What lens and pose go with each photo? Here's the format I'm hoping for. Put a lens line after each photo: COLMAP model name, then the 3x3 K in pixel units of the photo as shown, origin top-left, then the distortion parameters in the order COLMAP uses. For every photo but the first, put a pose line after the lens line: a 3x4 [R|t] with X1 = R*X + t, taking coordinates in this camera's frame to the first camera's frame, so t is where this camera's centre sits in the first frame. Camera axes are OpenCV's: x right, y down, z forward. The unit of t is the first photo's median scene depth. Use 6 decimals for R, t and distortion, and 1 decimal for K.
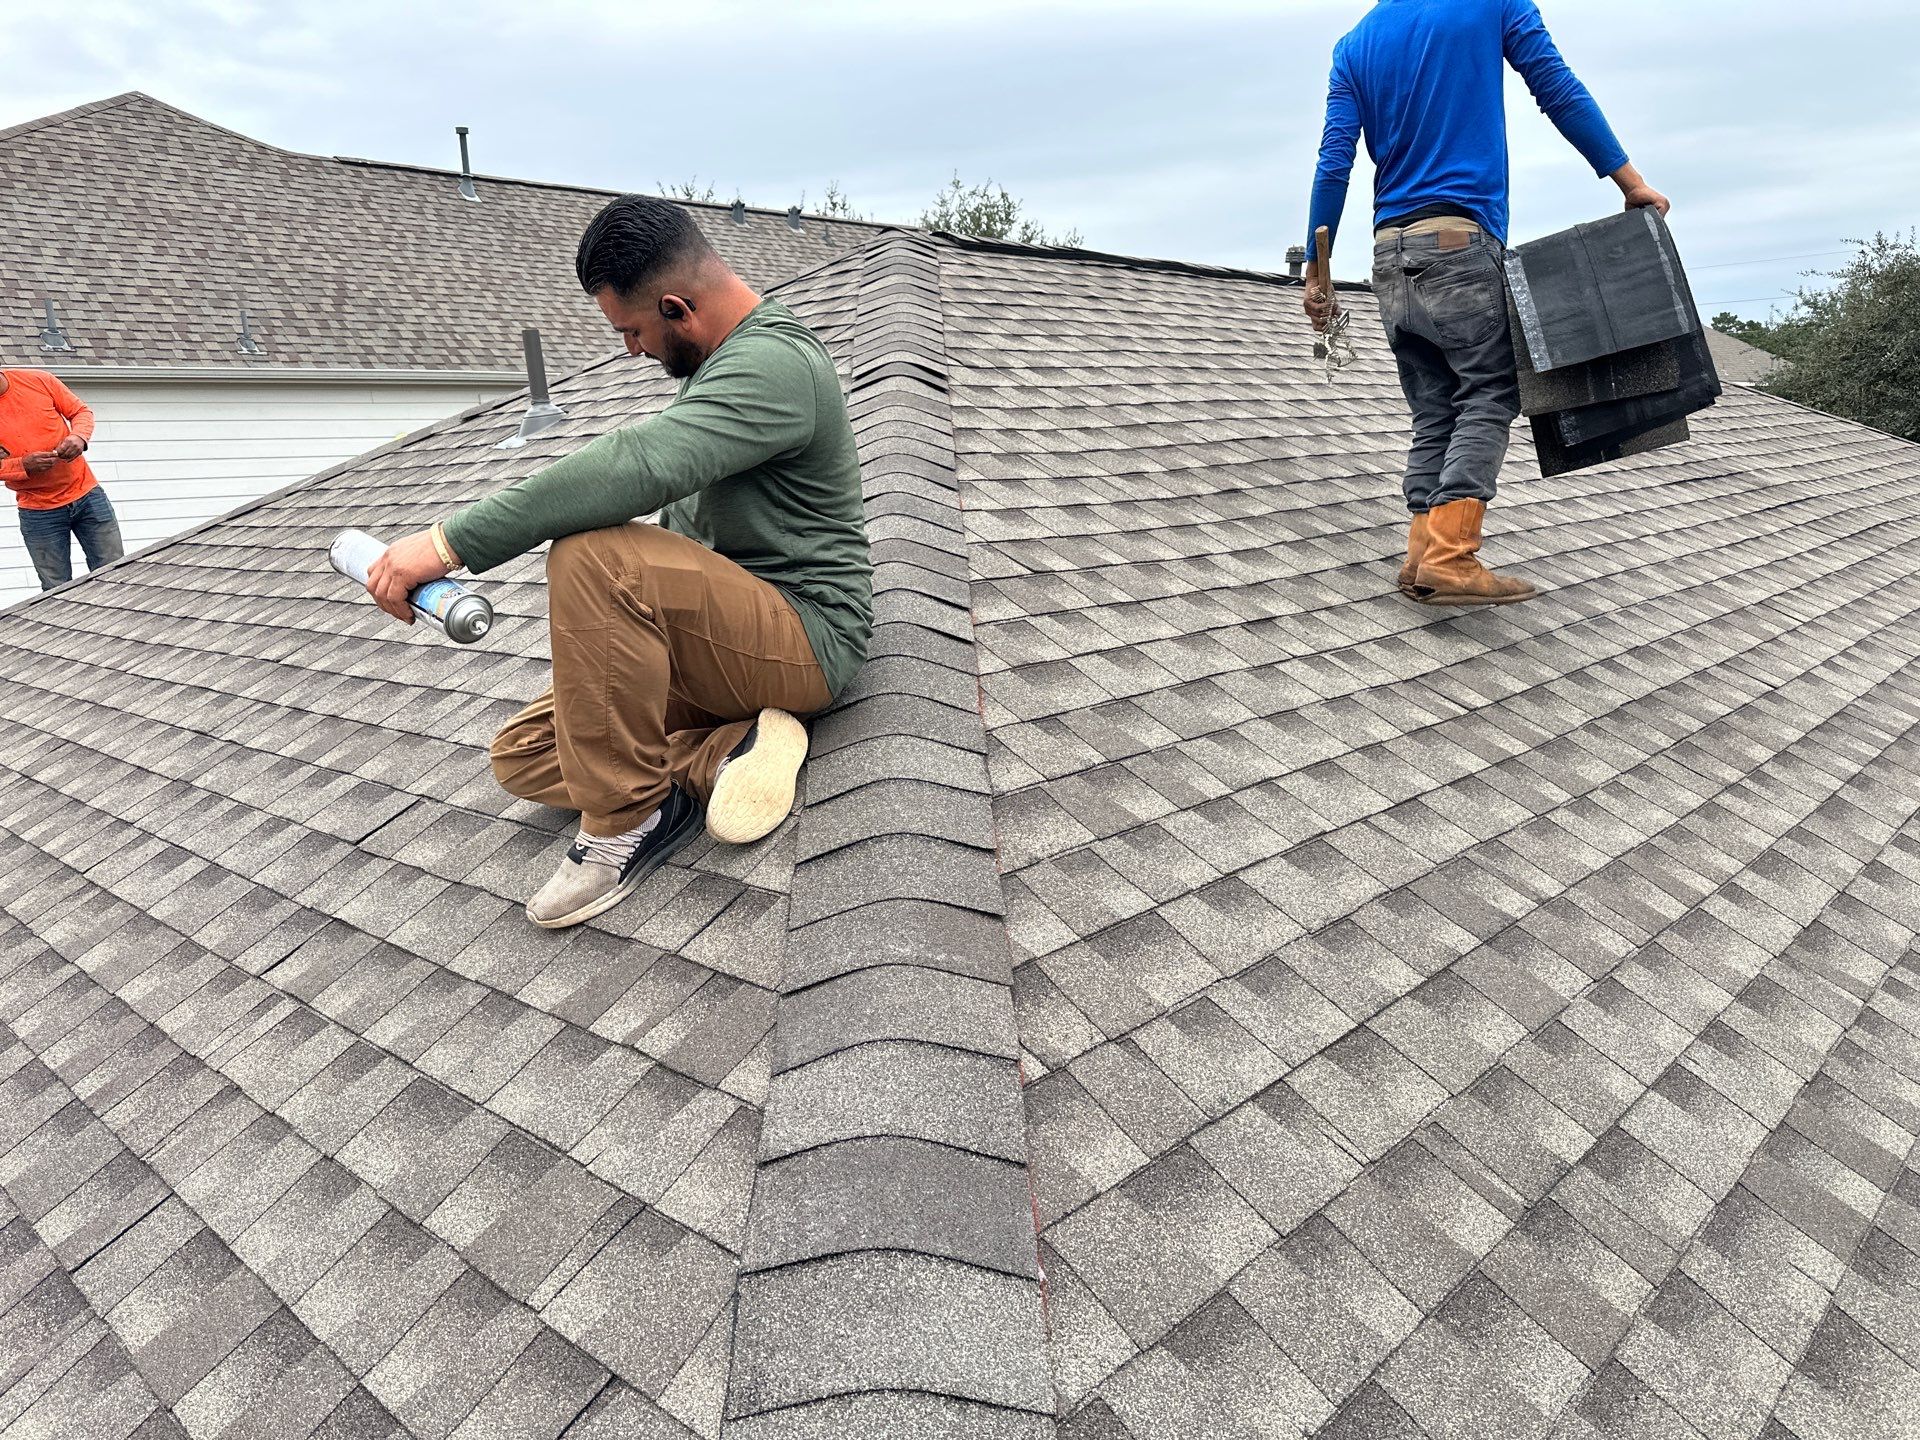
lens RADIAL K [[1338.0, 0, 940.5], [0, 1338.0, 732.1], [0, 0, 1]] dist [0.094295, -0.118993]
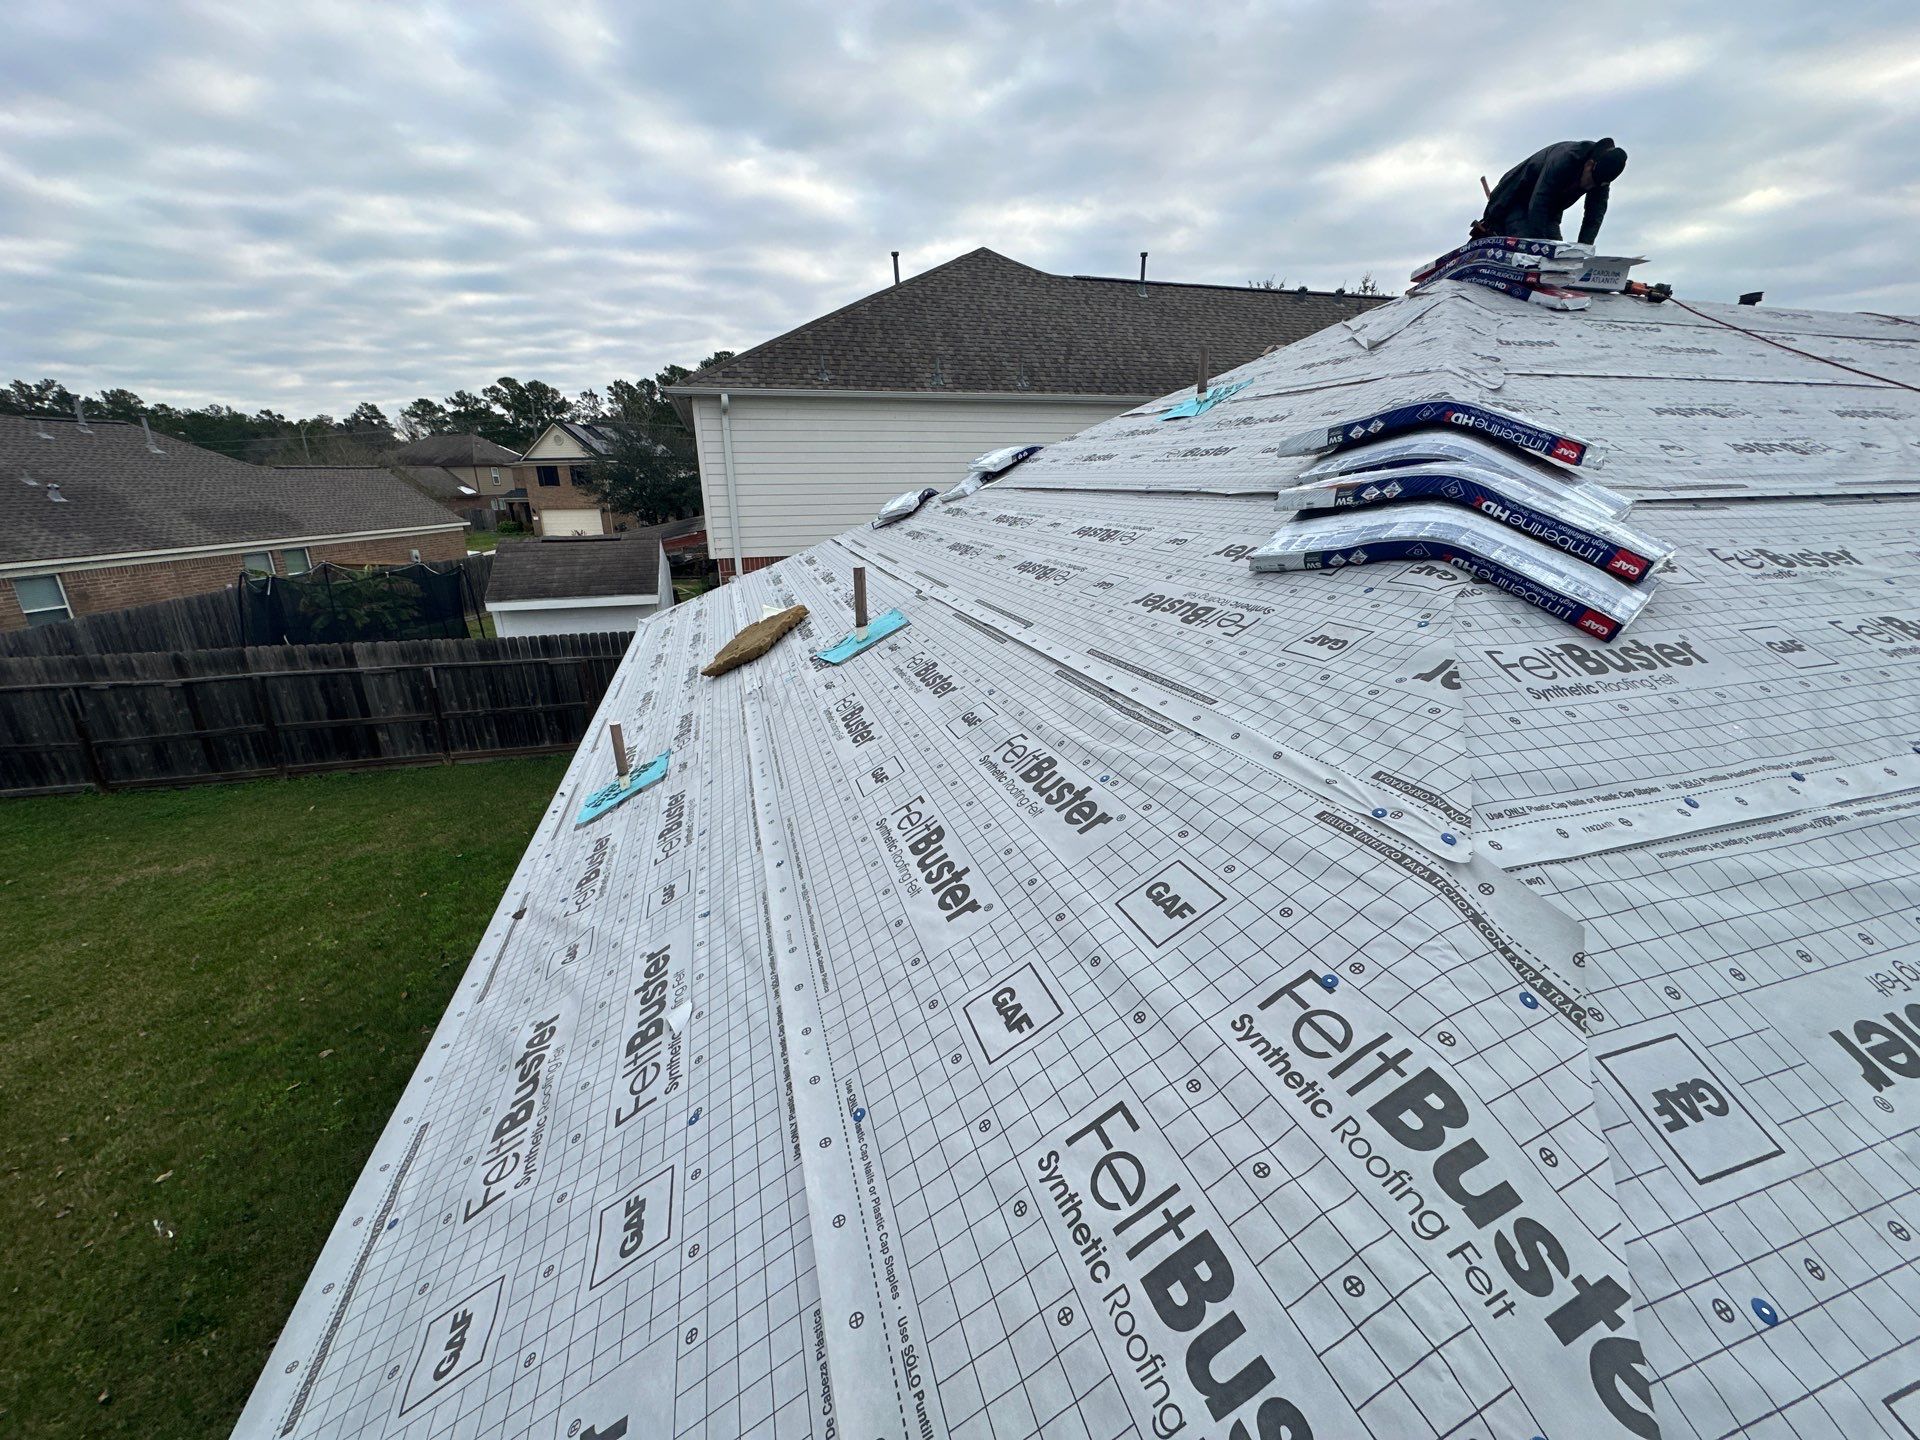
lens RADIAL K [[764.7, 0, 961.4], [0, 764.7, 720.5], [0, 0, 1]] dist [-0.002875, 0.000213]
pose [[0.877330, 0.182406, -0.443869, -0.079247], [-0.124203, 0.979738, 0.157124, 0.120891], [0.463535, -0.082720, 0.882209, -0.147380]]
